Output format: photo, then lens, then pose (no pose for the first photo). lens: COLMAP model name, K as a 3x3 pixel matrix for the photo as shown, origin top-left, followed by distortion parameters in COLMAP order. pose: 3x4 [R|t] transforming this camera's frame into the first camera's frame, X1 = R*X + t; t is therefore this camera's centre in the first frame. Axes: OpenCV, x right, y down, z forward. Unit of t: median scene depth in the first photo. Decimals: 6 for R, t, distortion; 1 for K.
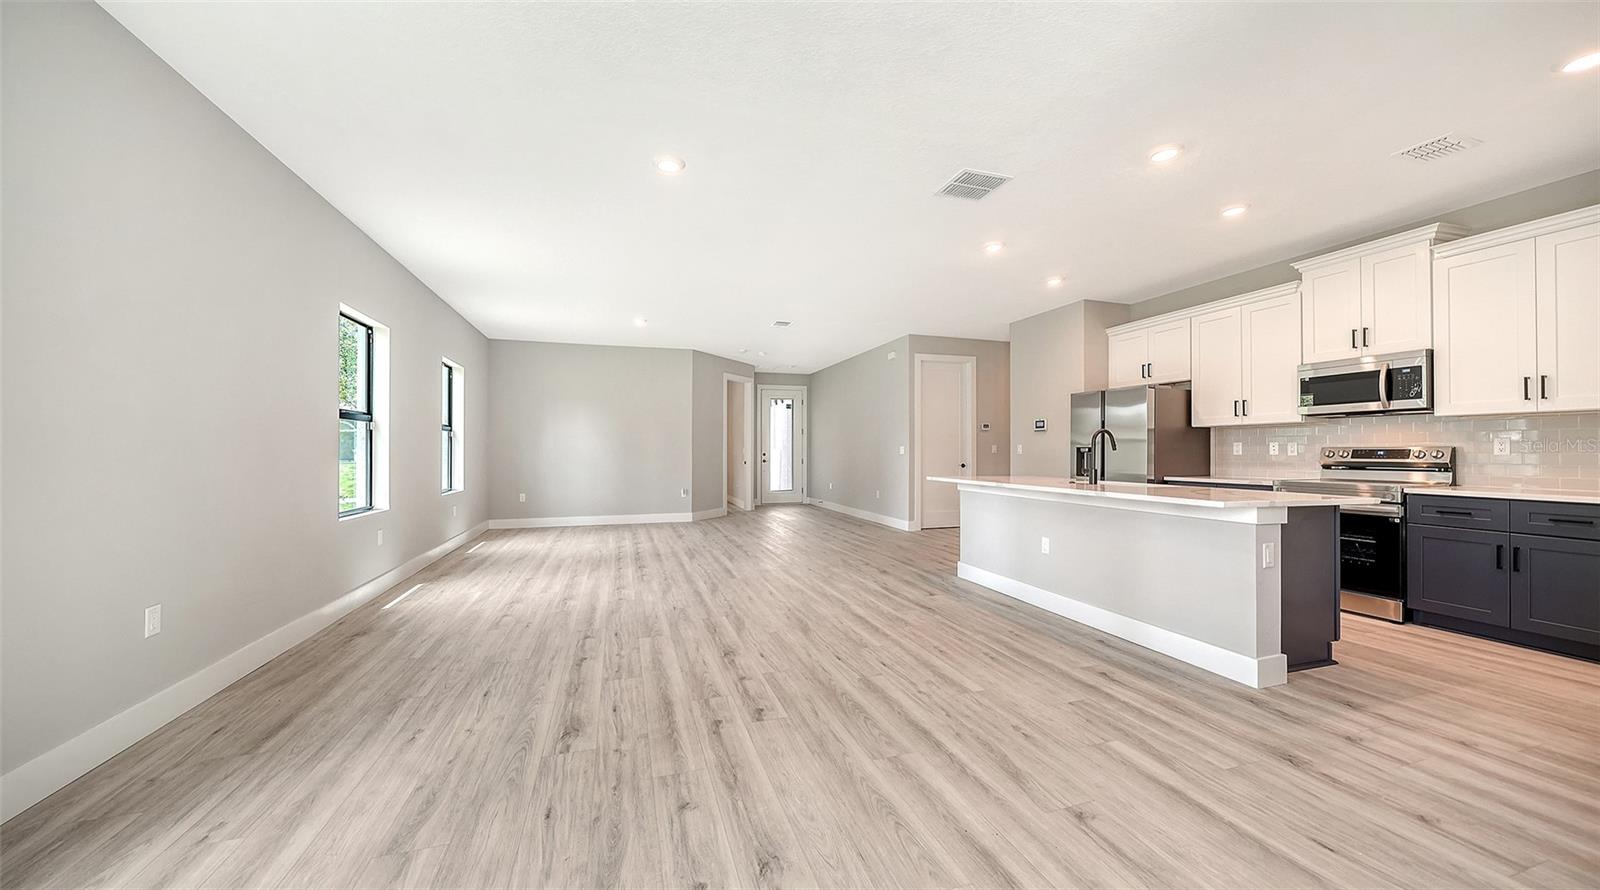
lens RADIAL K [[562.8, 0, 800.0], [0, 562.8, 445.0], [0, 0, 1]] dist [-0.002235, -0.000327]
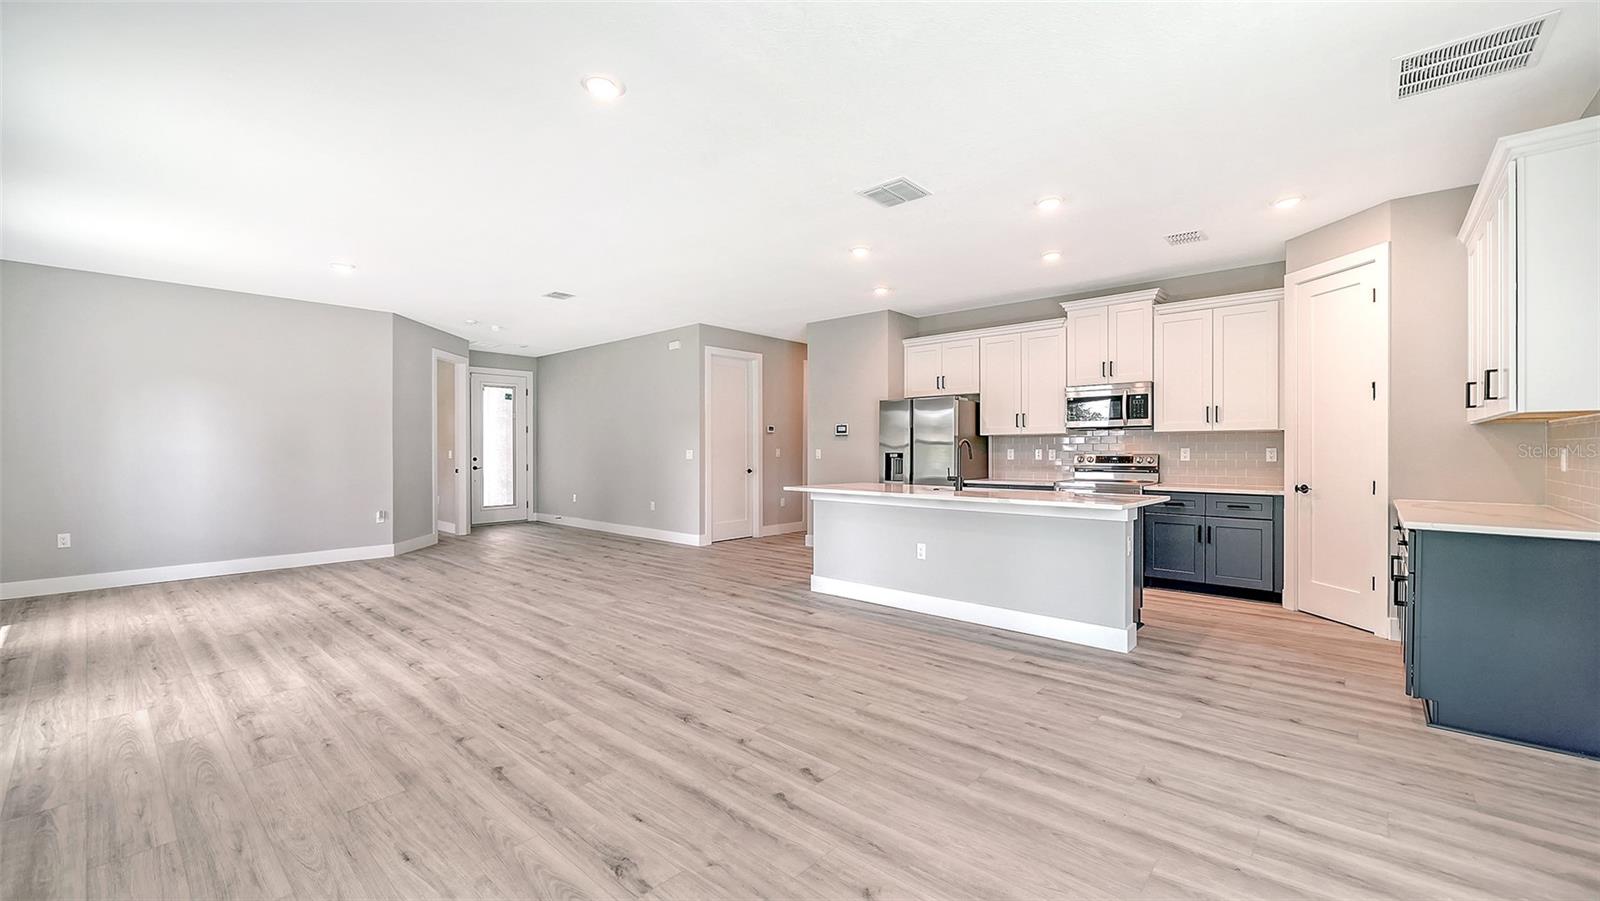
lens RADIAL K [[642.2, 0, 800.0], [0, 642.2, 450.5], [0, 0, 1]] dist [-0.000296, -0.000200]
pose [[0.861381, -0.002510, 0.507953, -0.366717], [-0.004321, 0.999915, 0.012269, -0.021335], [-0.507941, -0.012763, 0.861298, 0.099218]]
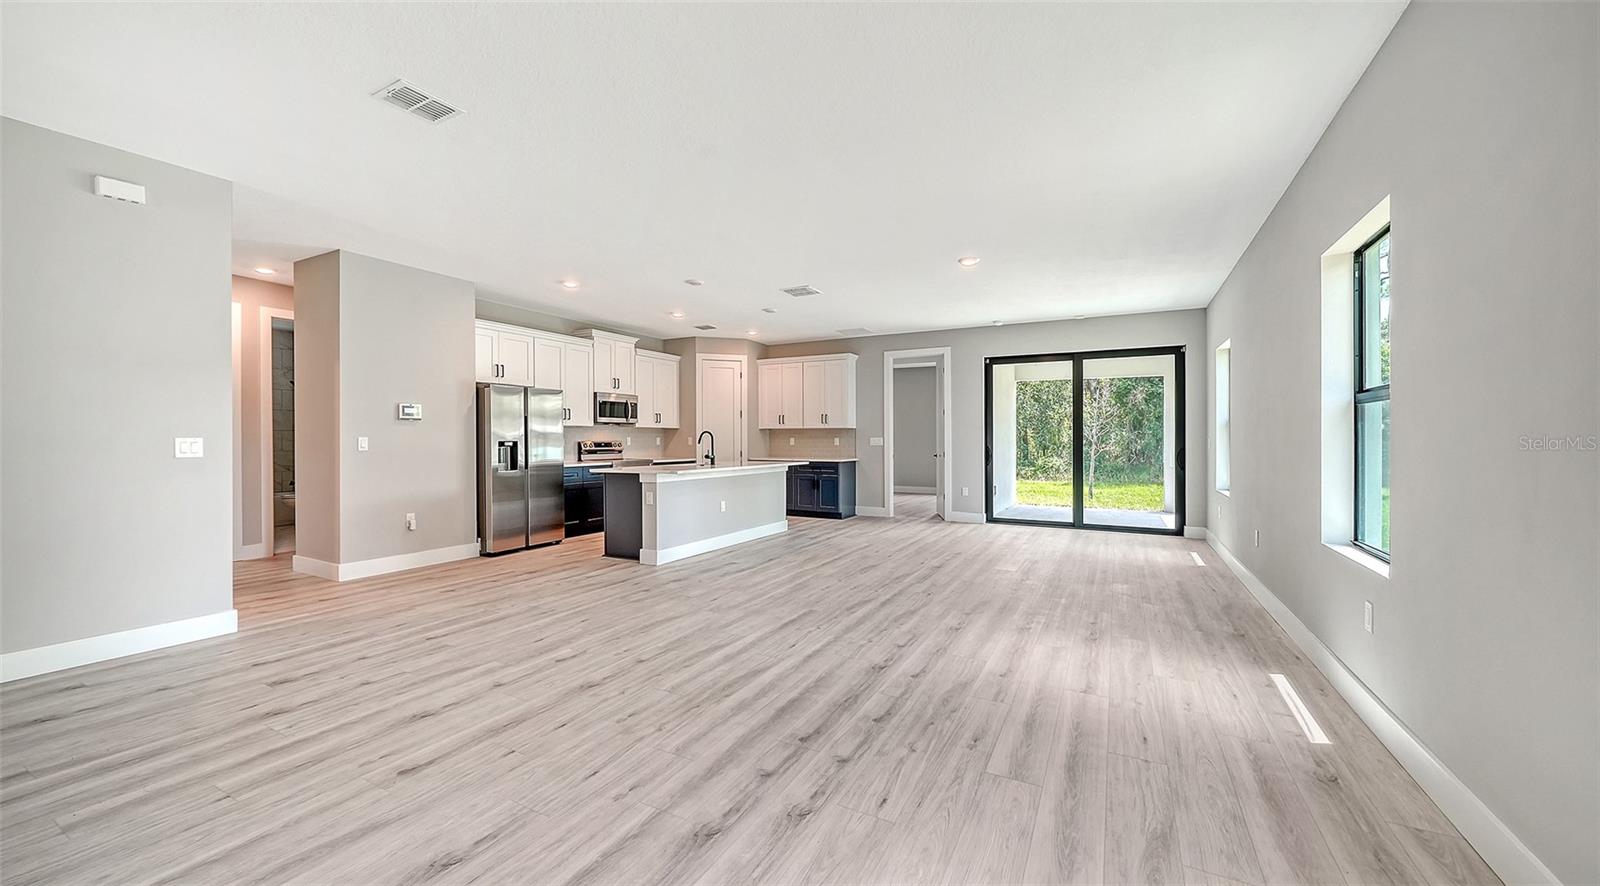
lens RADIAL K [[586.1, 0, 800.0], [0, 586.1, 443.0], [0, 0, 1]] dist [0.002143, 0.000060]
pose [[-0.695269, -0.003850, 0.718740, -0.875340], [-0.006300, 0.999980, -0.000737, 0.006592], [-0.718722, -0.005041, -0.695279, 2.007701]]
